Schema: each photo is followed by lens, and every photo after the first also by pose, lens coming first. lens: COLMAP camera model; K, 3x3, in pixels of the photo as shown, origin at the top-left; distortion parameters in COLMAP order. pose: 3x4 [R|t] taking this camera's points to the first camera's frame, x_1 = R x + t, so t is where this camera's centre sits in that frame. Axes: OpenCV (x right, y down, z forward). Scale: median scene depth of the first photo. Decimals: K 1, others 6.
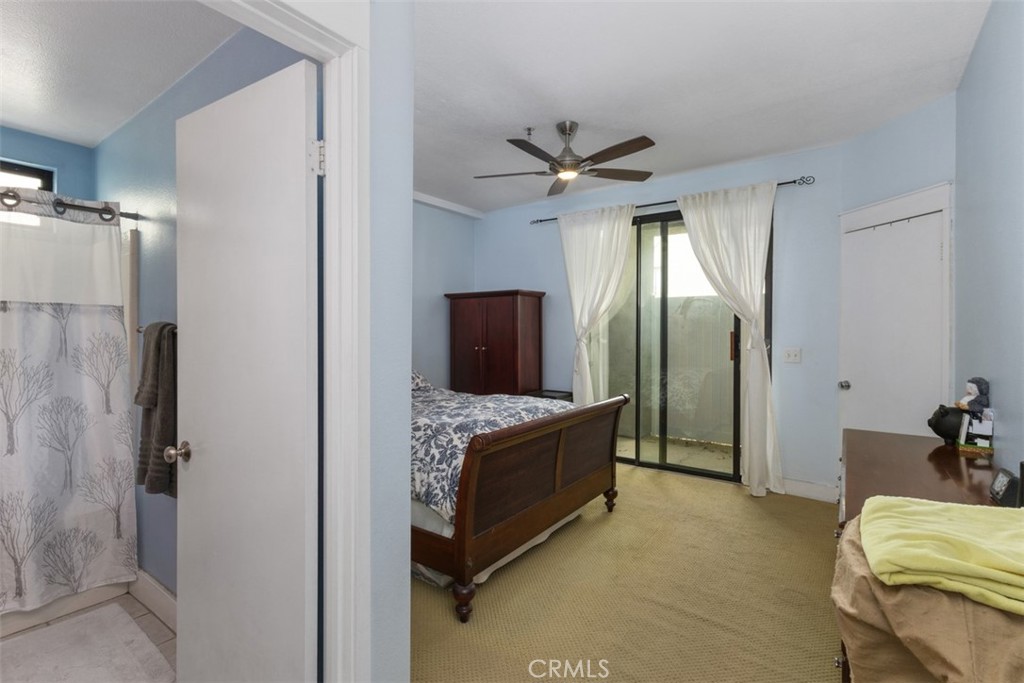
lens RADIAL K [[470.6, 0, 510.7], [0, 470.6, 337.6], [0, 0, 1]] dist [0.001154, 0.001632]
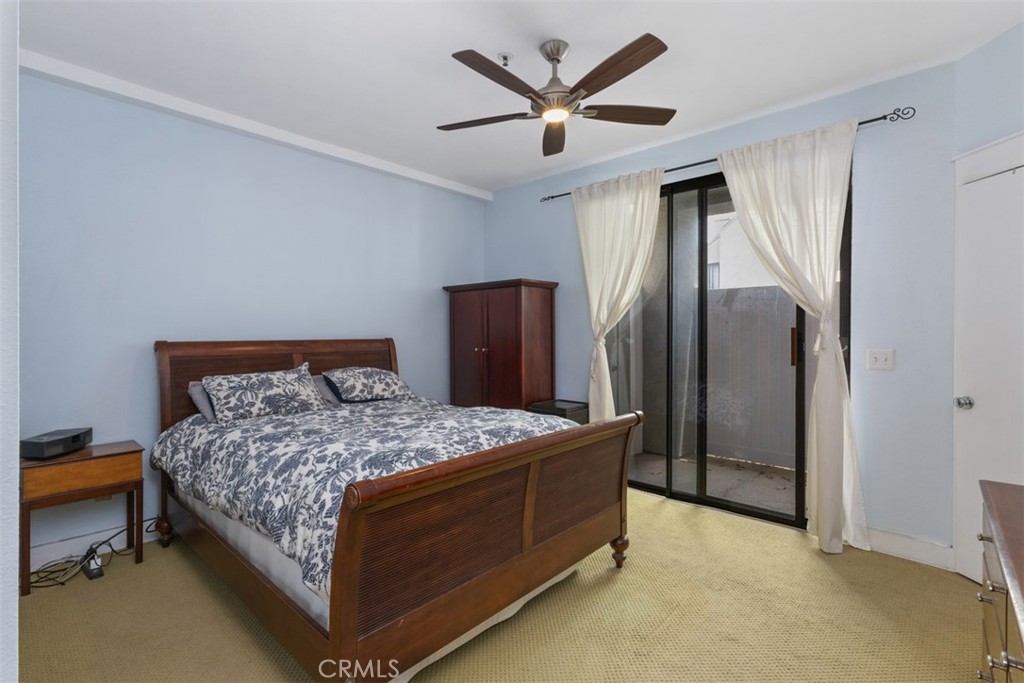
lens RADIAL K [[470.6, 0, 511.3], [0, 470.6, 339.5], [0, 0, 1]] dist [0.001154, 0.001632]
pose [[0.993774, -0.000385, -0.111416, 0.128560], [0.000084, 0.999996, -0.002699, 0.010415], [0.111417, 0.002672, 0.993770, 0.244644]]
